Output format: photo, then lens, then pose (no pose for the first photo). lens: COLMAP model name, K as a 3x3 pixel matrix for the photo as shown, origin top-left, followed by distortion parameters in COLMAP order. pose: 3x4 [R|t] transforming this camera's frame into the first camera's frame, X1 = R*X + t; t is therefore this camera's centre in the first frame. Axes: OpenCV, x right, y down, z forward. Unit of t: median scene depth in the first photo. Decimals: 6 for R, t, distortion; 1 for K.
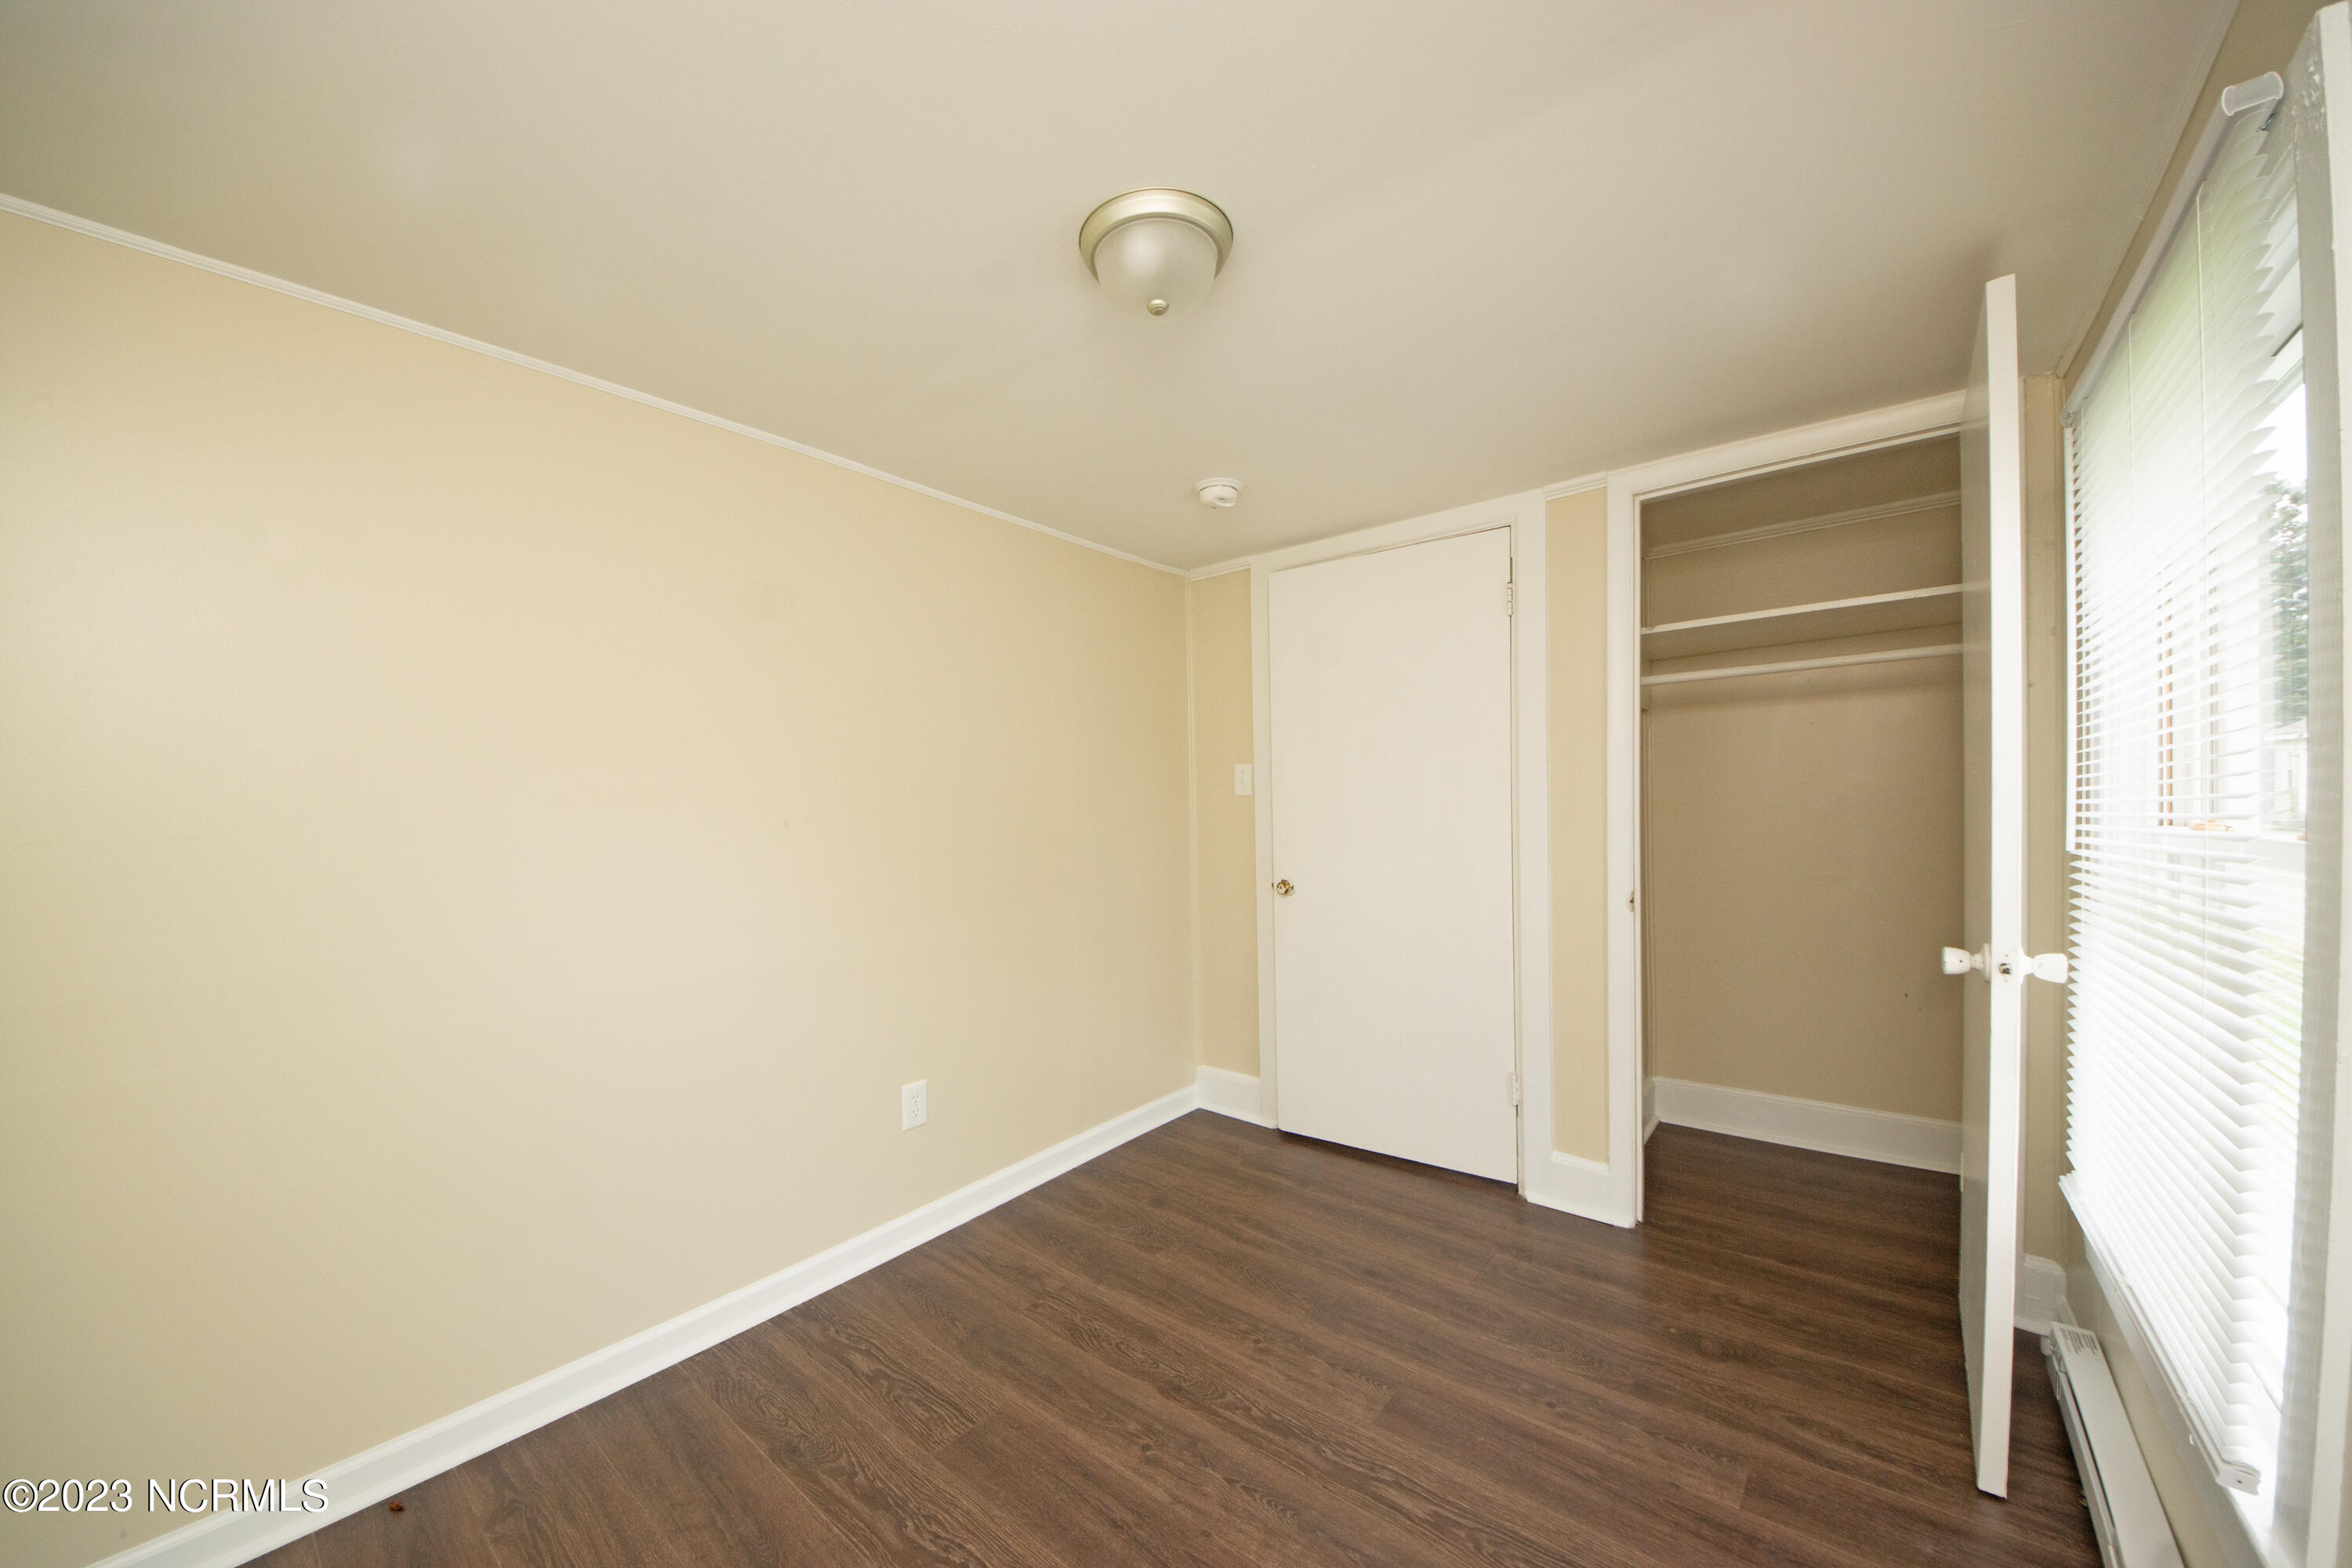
lens RADIAL K [[840.0, 0, 1164.2], [0, 840.0, 819.2], [0, 0, 1]] dist [0.056043, -0.033412]
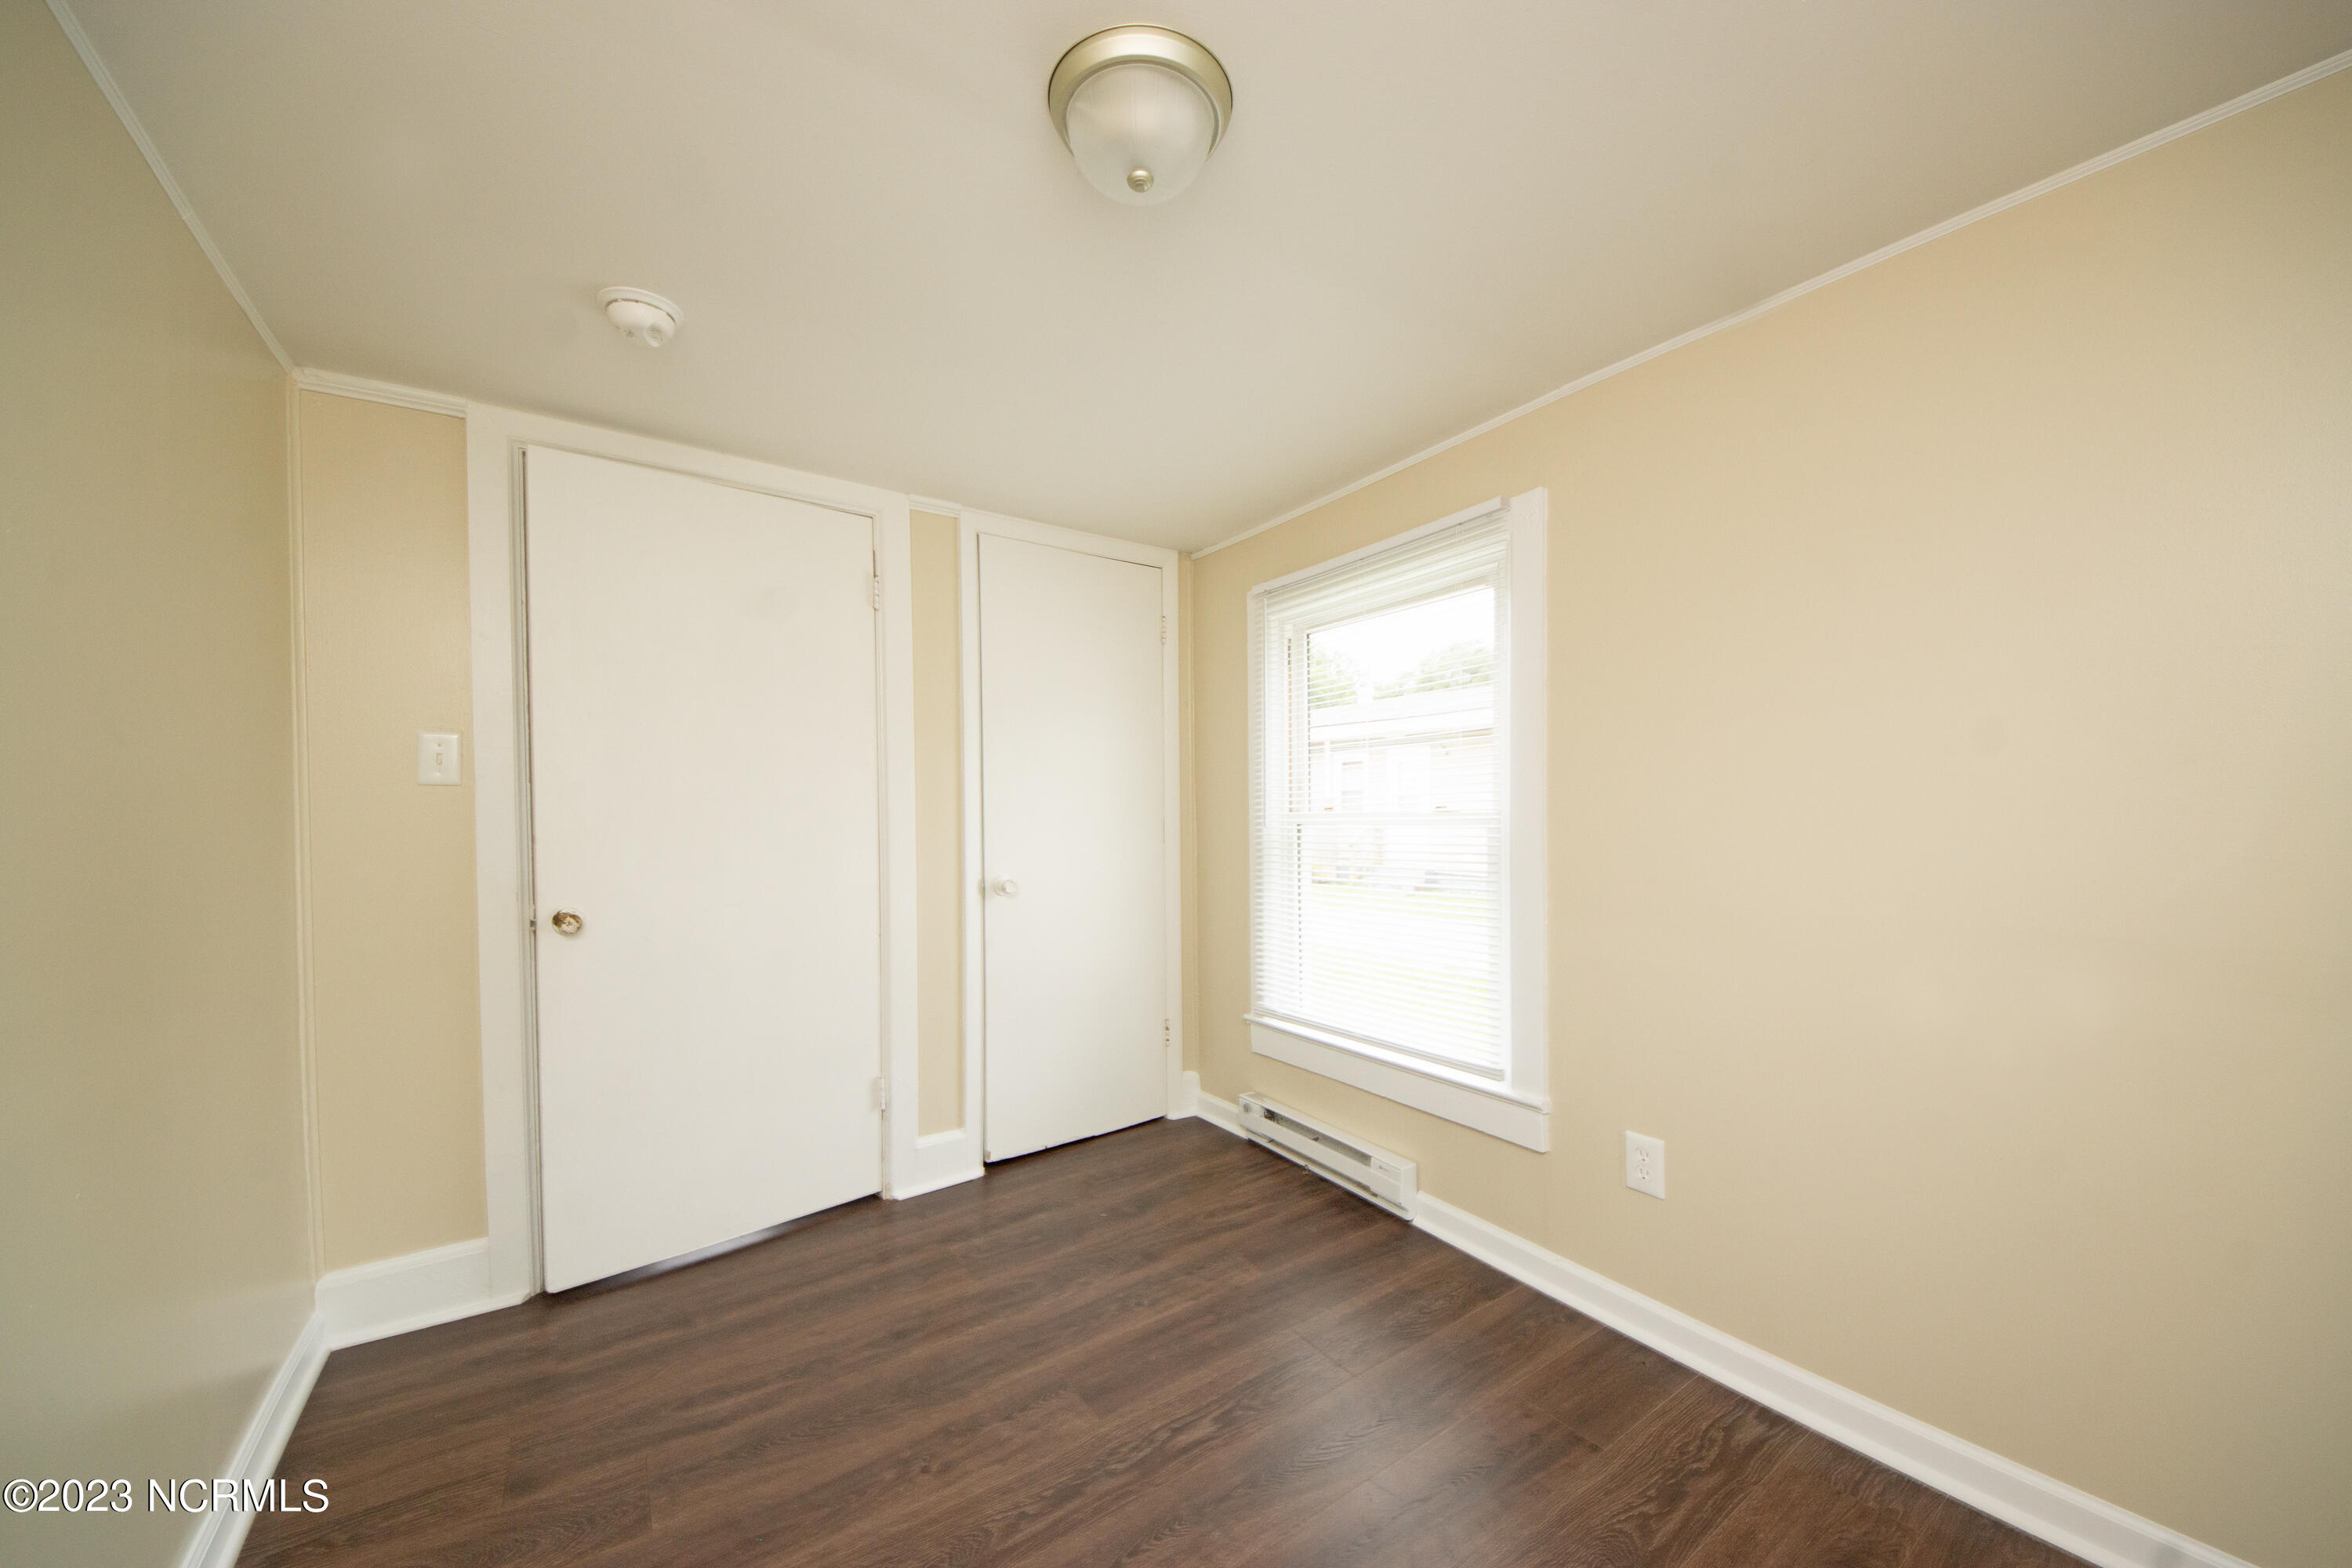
lens RADIAL K [[840.0, 0, 1164.2], [0, 840.0, 819.2], [0, 0, 1]] dist [0.056043, -0.033412]
pose [[0.282398, 0.000834, 0.959297, -0.569198], [0.021651, 0.999739, -0.007242, 0.021873], [-0.959053, 0.022815, 0.282306, 0.533232]]
